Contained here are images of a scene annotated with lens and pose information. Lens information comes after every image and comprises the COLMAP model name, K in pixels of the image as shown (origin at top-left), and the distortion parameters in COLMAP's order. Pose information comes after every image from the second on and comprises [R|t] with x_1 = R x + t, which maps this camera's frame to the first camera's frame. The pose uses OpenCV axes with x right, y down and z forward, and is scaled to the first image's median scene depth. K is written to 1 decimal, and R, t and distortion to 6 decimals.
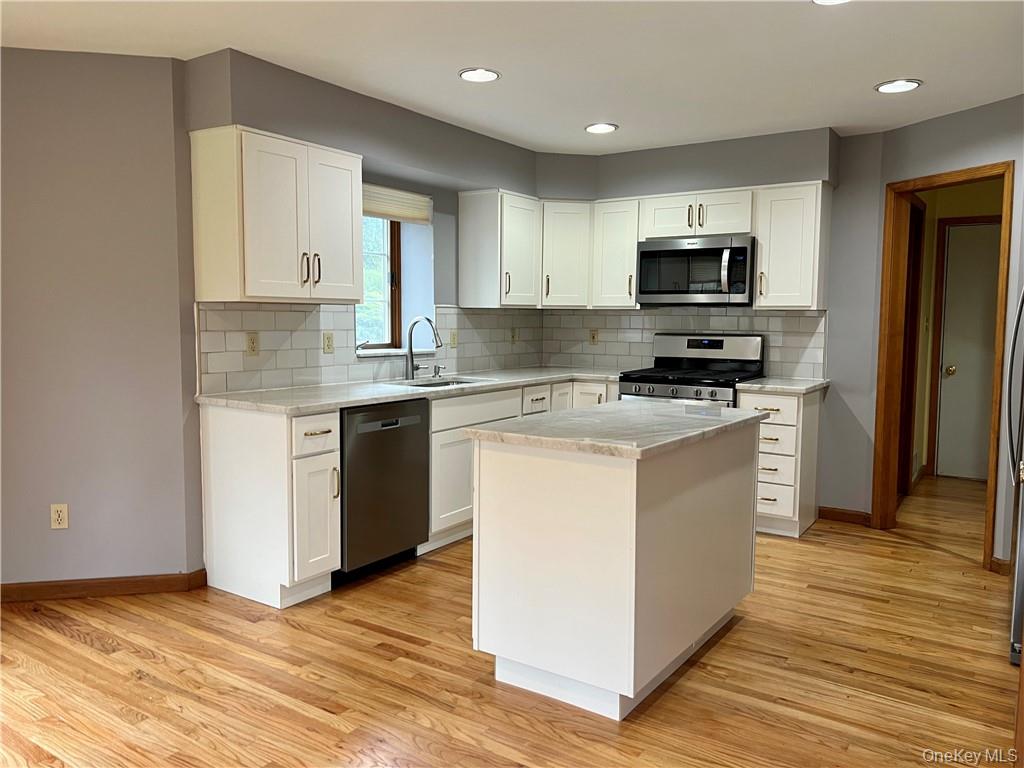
lens RADIAL K [[771.5, 0, 511.9], [0, 771.5, 379.3], [0, 0, 1]] dist [0.006386, 0.000286]
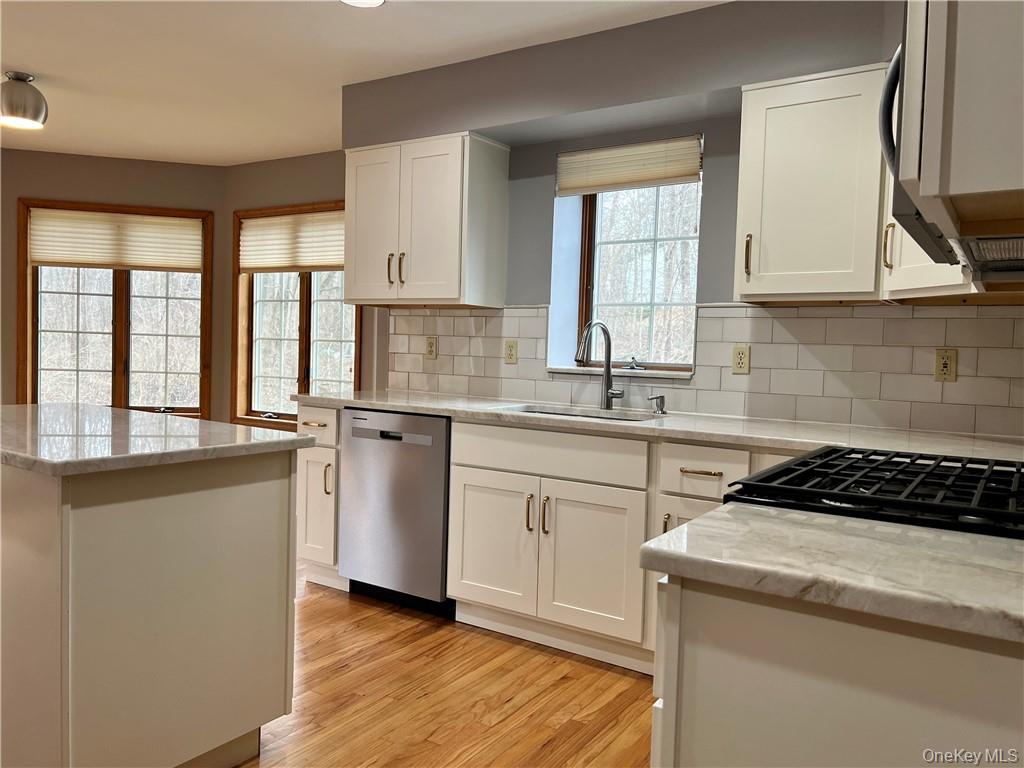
lens RADIAL K [[771.5, 0, 510.7], [0, 771.5, 388.8], [0, 0, 1]] dist [0.006386, 0.000286]
pose [[-0.000933, 0.041107, -0.999154, 0.638813], [-0.114519, 0.992577, 0.040944, -0.041730], [0.993421, 0.114461, 0.003782, 1.011006]]
